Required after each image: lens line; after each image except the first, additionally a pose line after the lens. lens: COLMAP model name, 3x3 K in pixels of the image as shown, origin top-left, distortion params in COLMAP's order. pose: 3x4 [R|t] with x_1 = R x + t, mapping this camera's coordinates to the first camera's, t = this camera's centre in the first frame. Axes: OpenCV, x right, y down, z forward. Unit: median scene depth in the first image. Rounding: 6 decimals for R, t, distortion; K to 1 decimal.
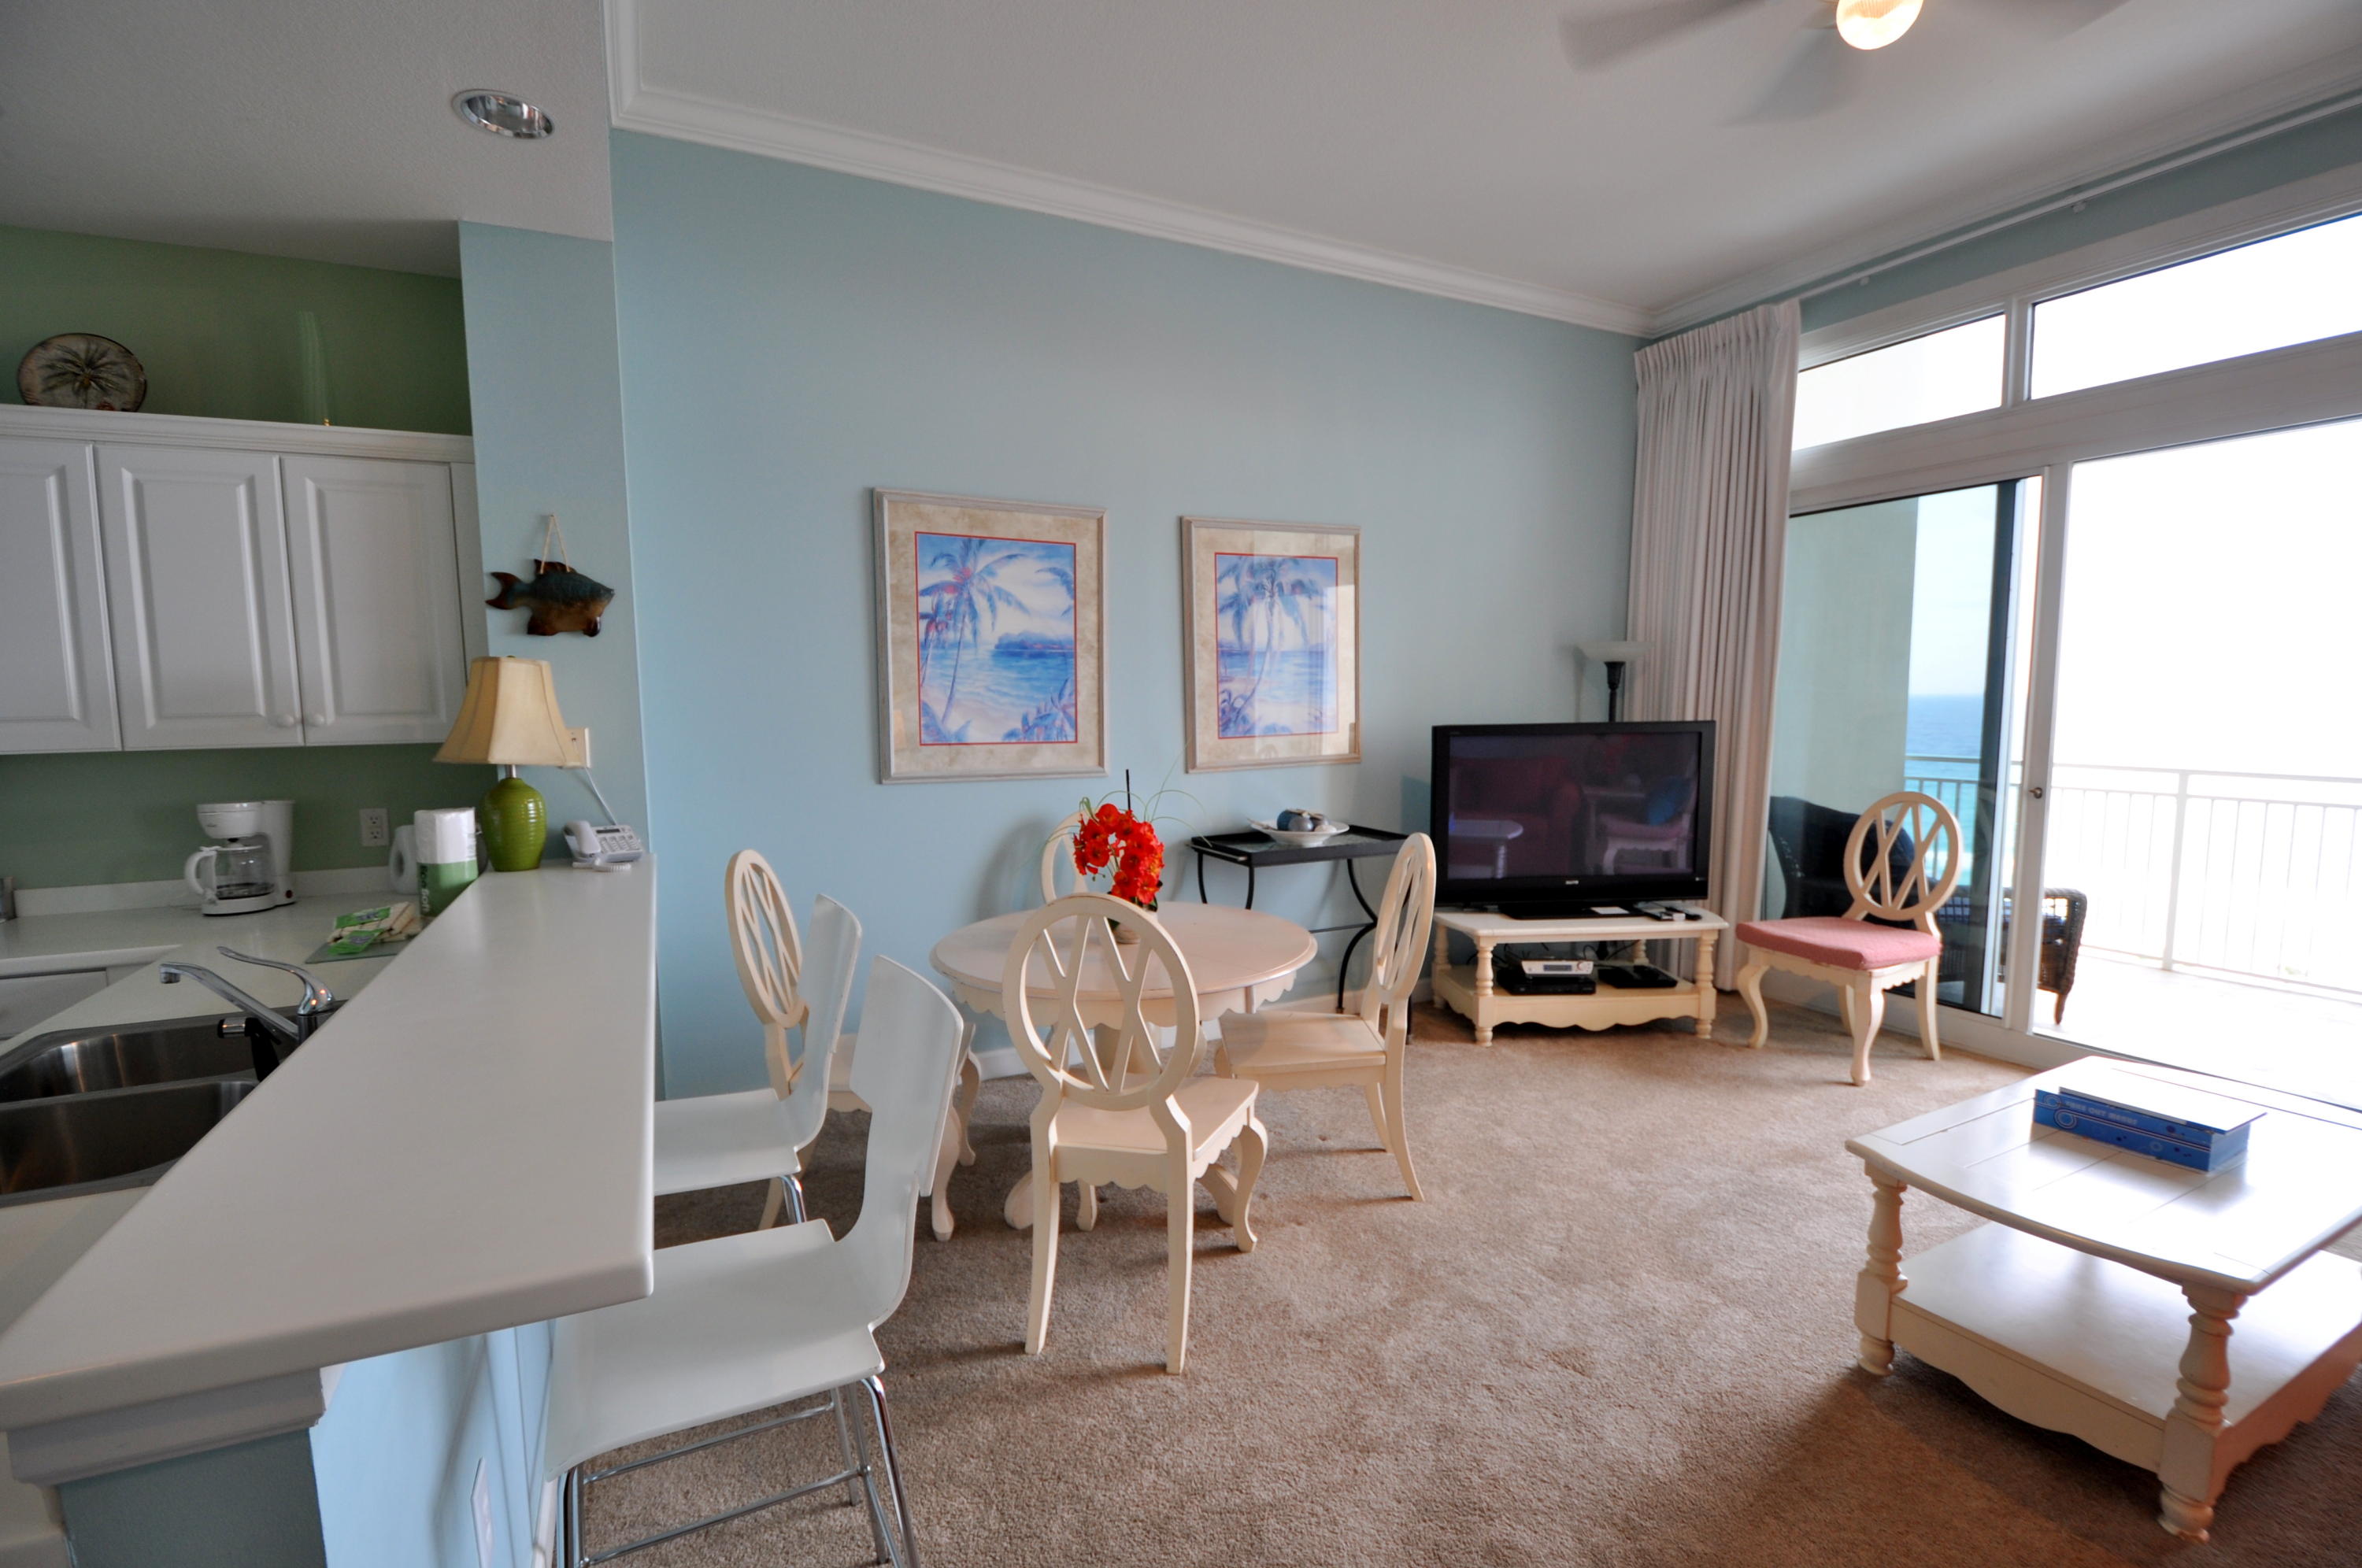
lens RADIAL K [[1026.8, 0, 1168.7], [0, 1026.8, 804.3], [0, 0, 1]] dist [0.017801, -0.024133]
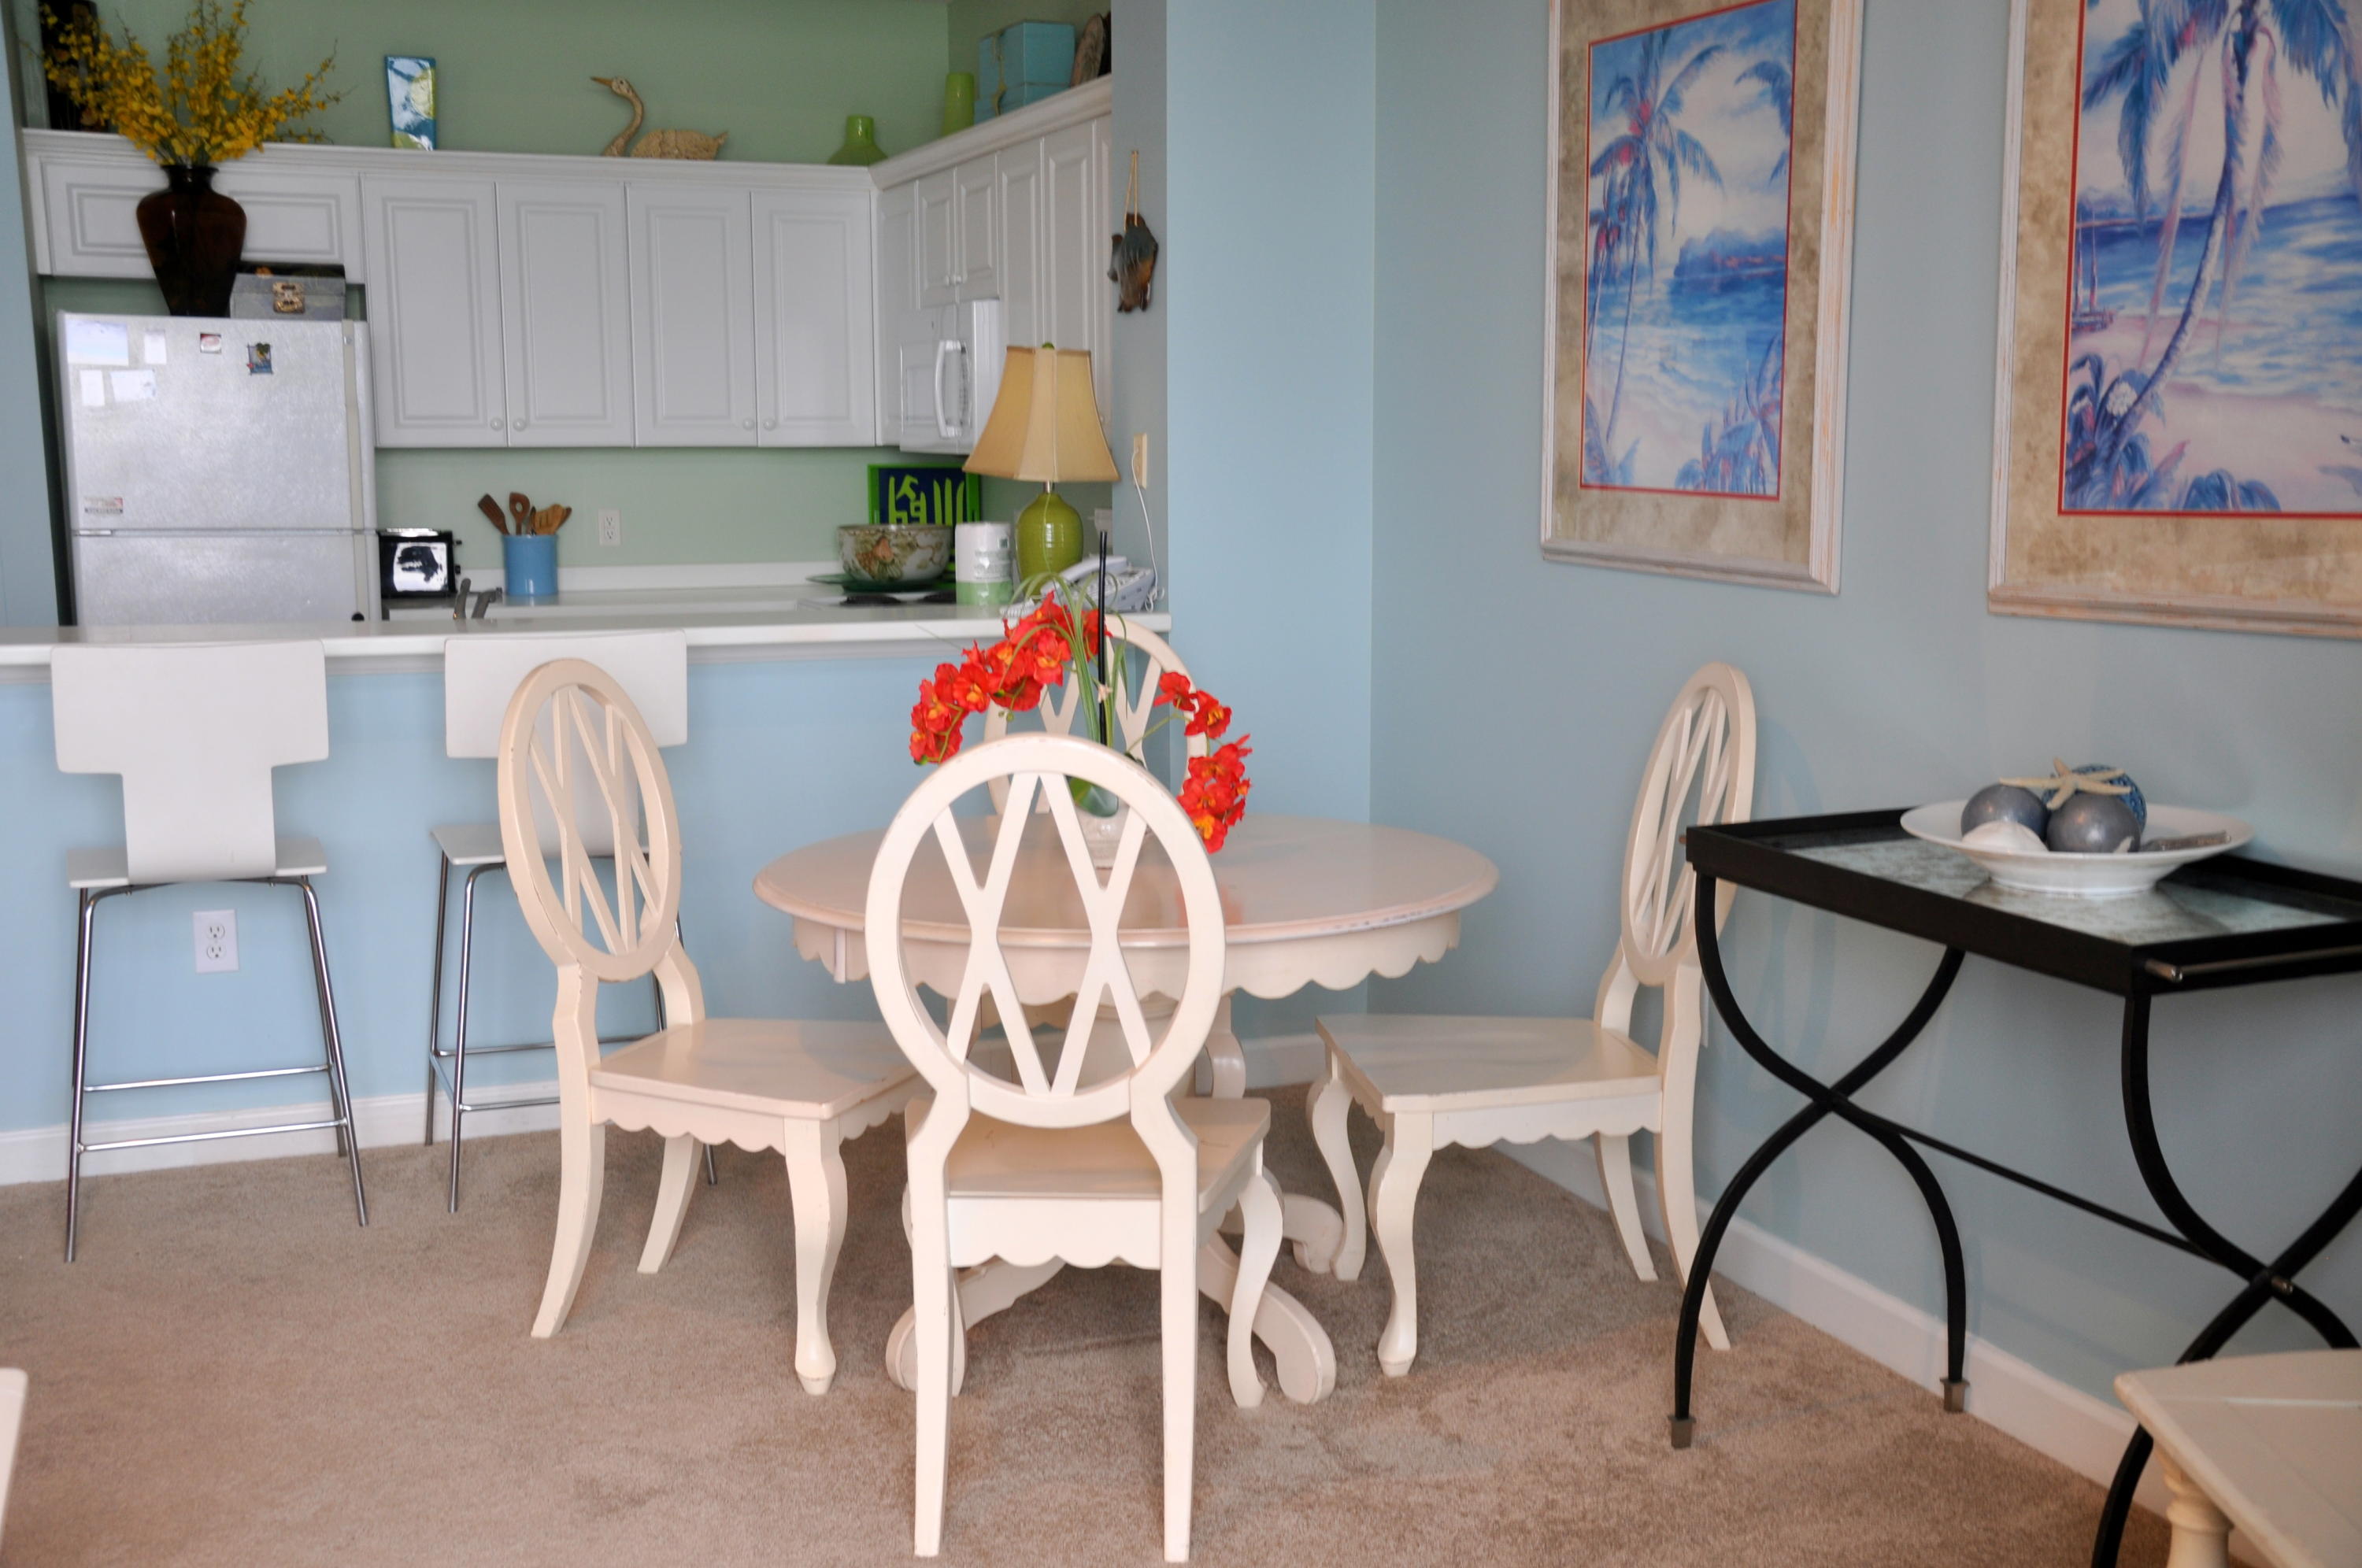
lens RADIAL K [[2517.6, 0, 1166.1], [0, 2517.6, 816.9], [0, 0, 1]] dist [-0.047230, 0.315689]
pose [[-0.091319, 0.164149, -0.982200, 0.948647], [-0.096359, 0.980236, 0.172779, -0.088871], [0.991149, 0.110421, -0.073697, 0.886294]]
